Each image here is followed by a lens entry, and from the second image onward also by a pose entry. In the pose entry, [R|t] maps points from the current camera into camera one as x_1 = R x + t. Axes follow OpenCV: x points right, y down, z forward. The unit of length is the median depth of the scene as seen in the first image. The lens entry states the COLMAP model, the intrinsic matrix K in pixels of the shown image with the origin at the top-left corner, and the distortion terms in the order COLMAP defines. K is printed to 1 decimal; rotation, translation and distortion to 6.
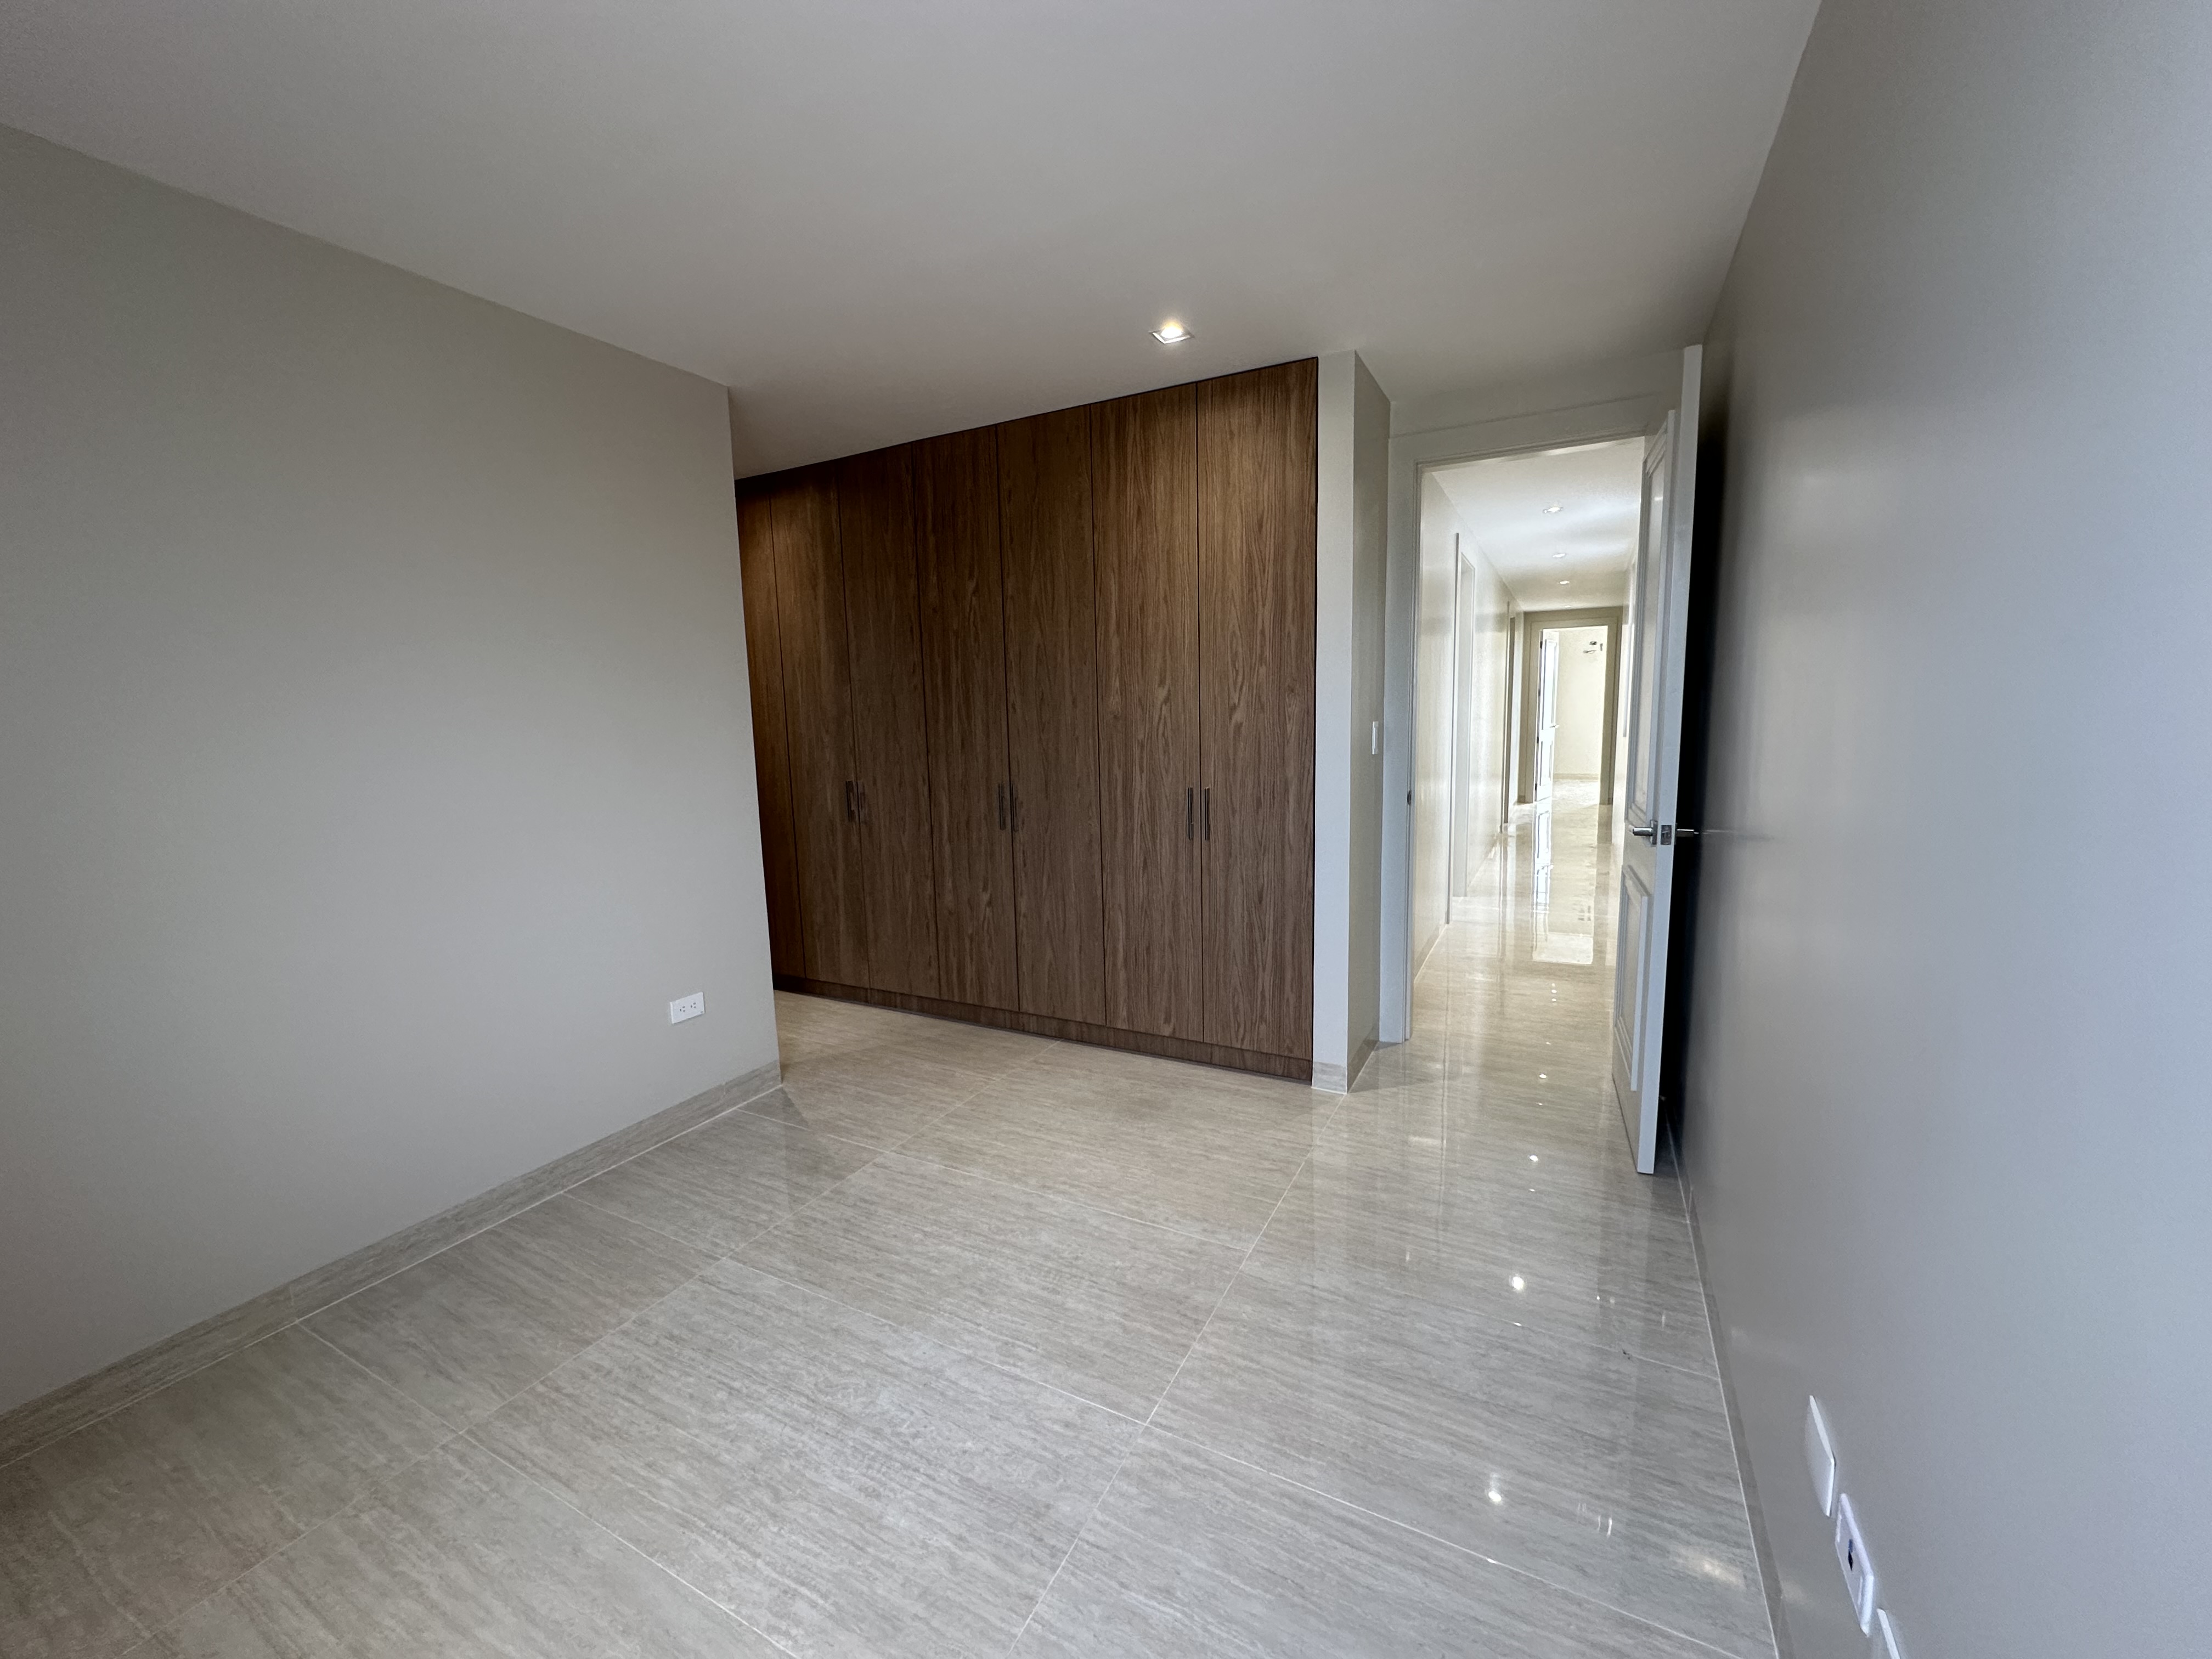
lens RADIAL K [[884.8, 0, 1112.3], [0, 884.8, 833.1], [0, 0, 1]] dist [-0.003571, -0.000204]
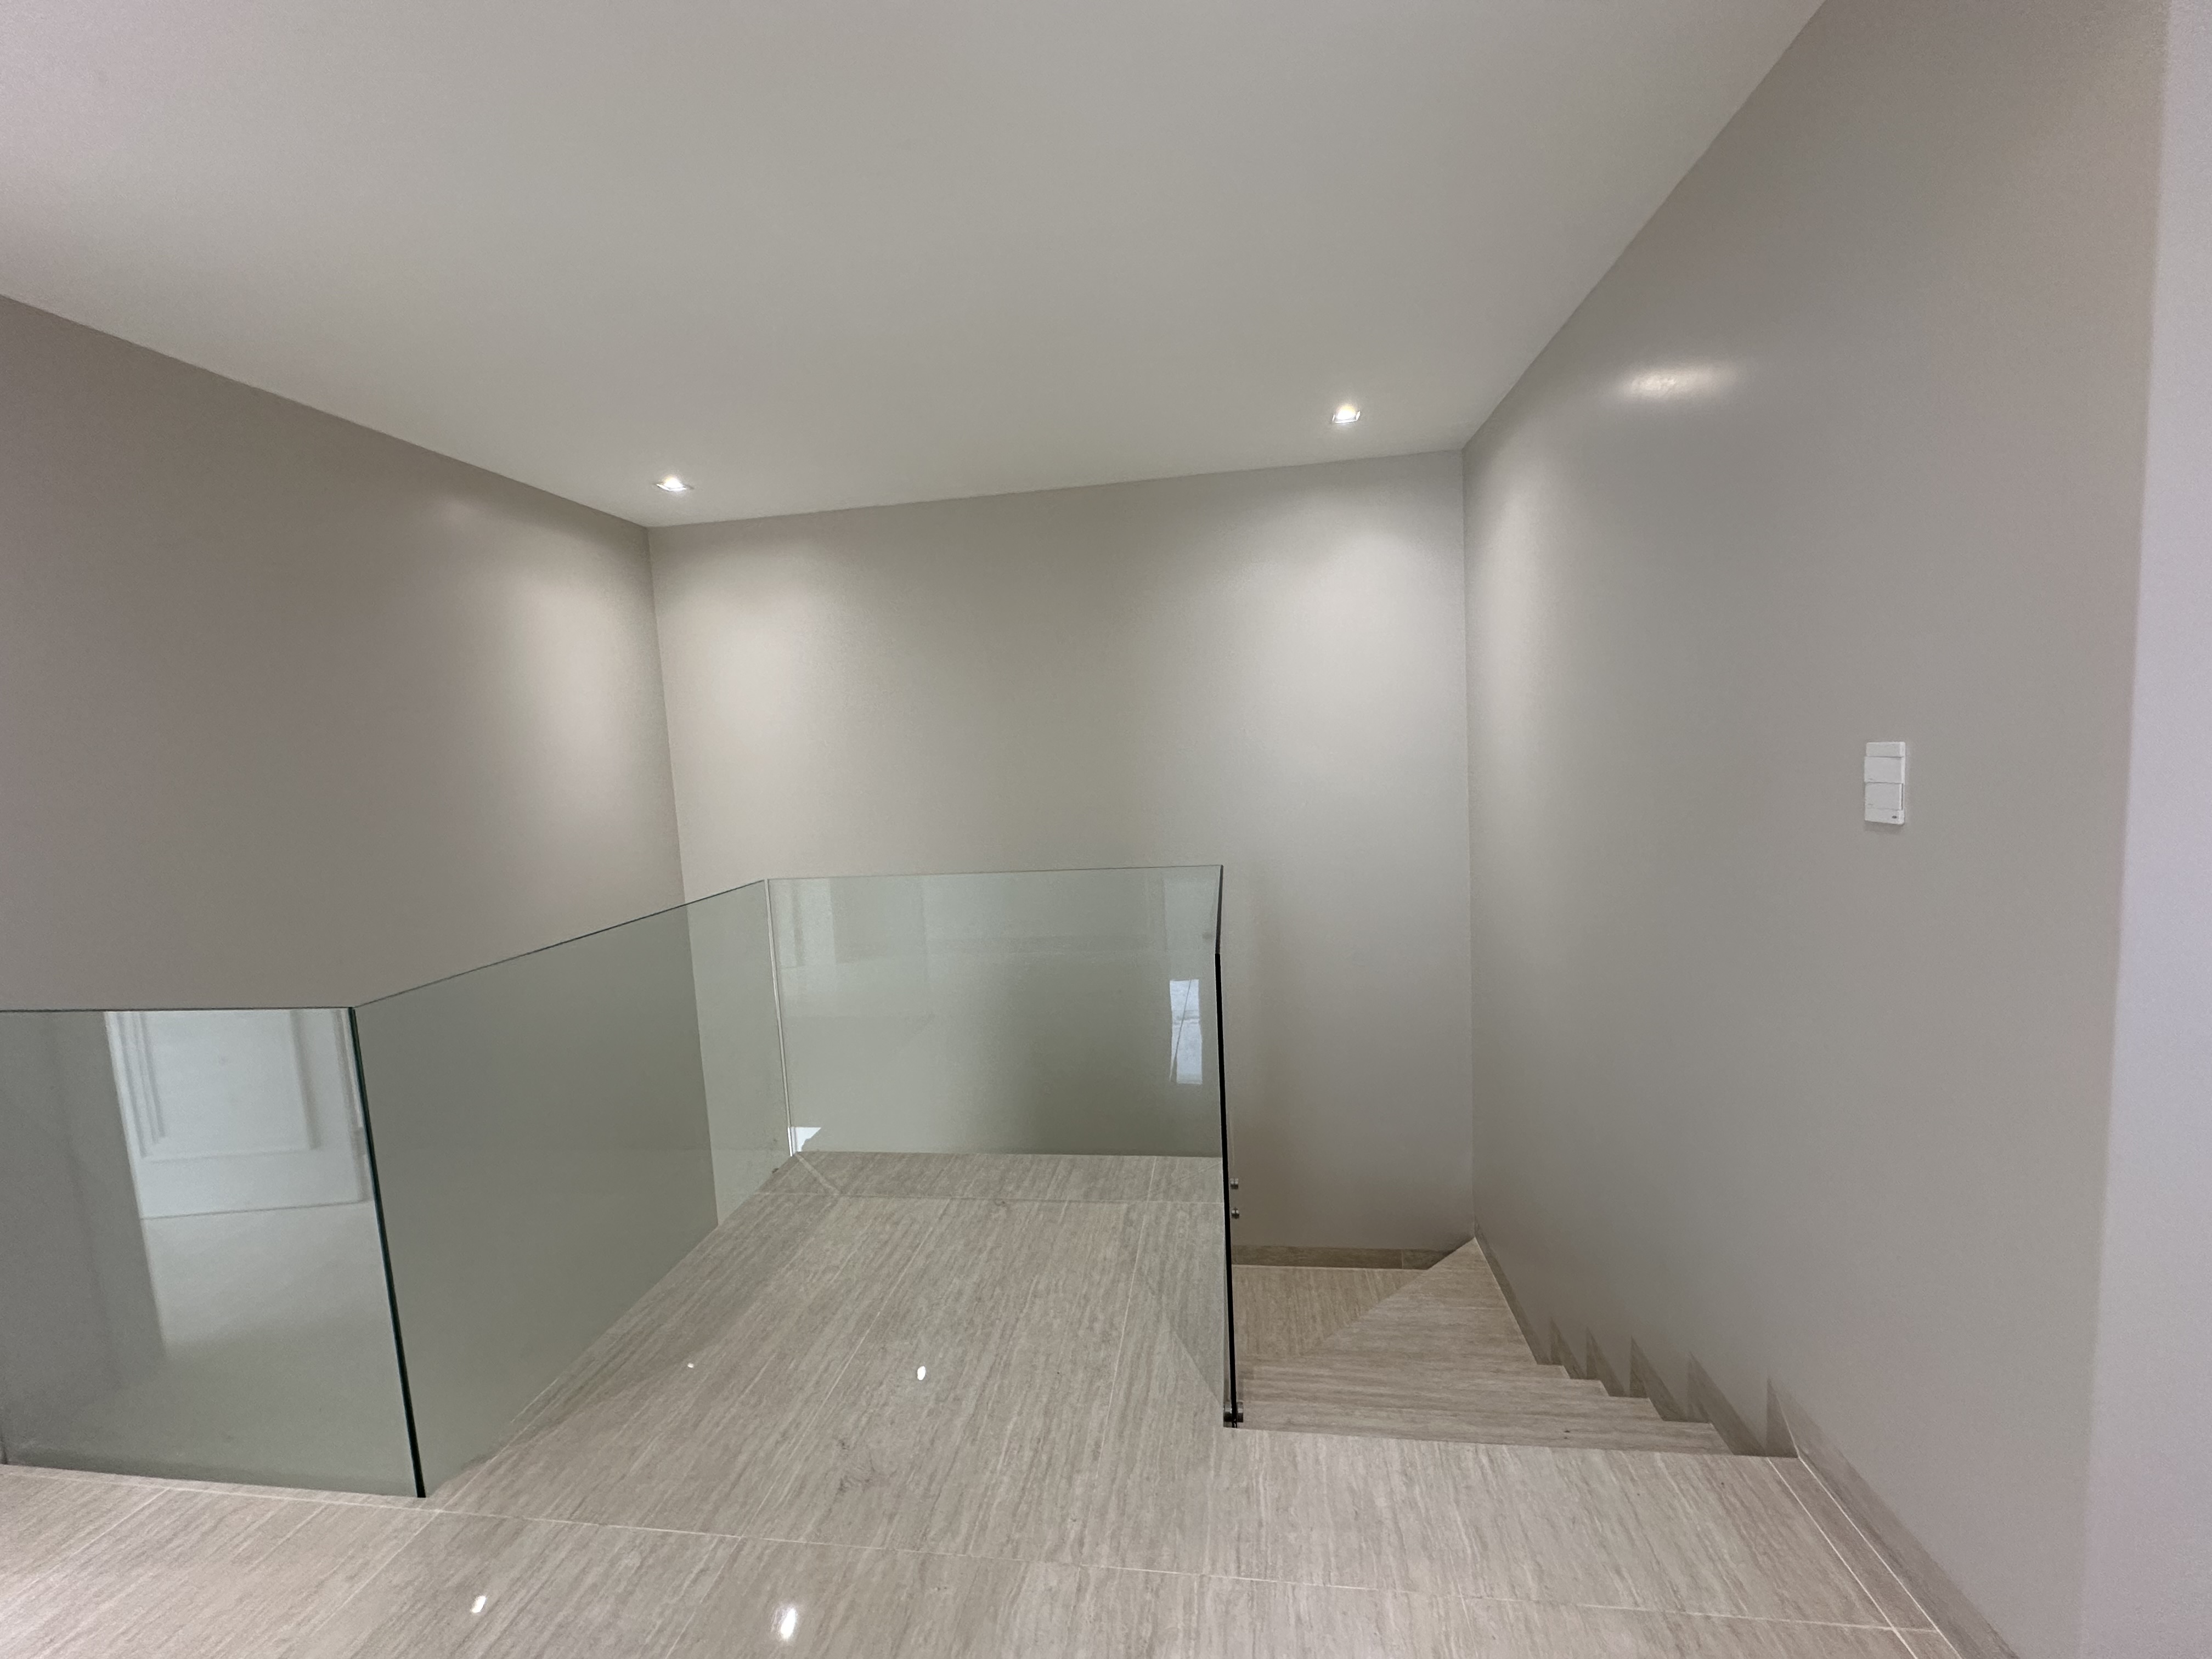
lens RADIAL K [[884.8, 0, 1111.0], [0, 884.8, 831.9], [0, 0, 1]] dist [-0.003571, -0.000204]
pose [[-0.338629, -0.035645, 0.940245, -0.870717], [0.202656, 0.973066, 0.109876, -0.133394], [-0.918837, 0.227754, -0.322284, 1.250597]]
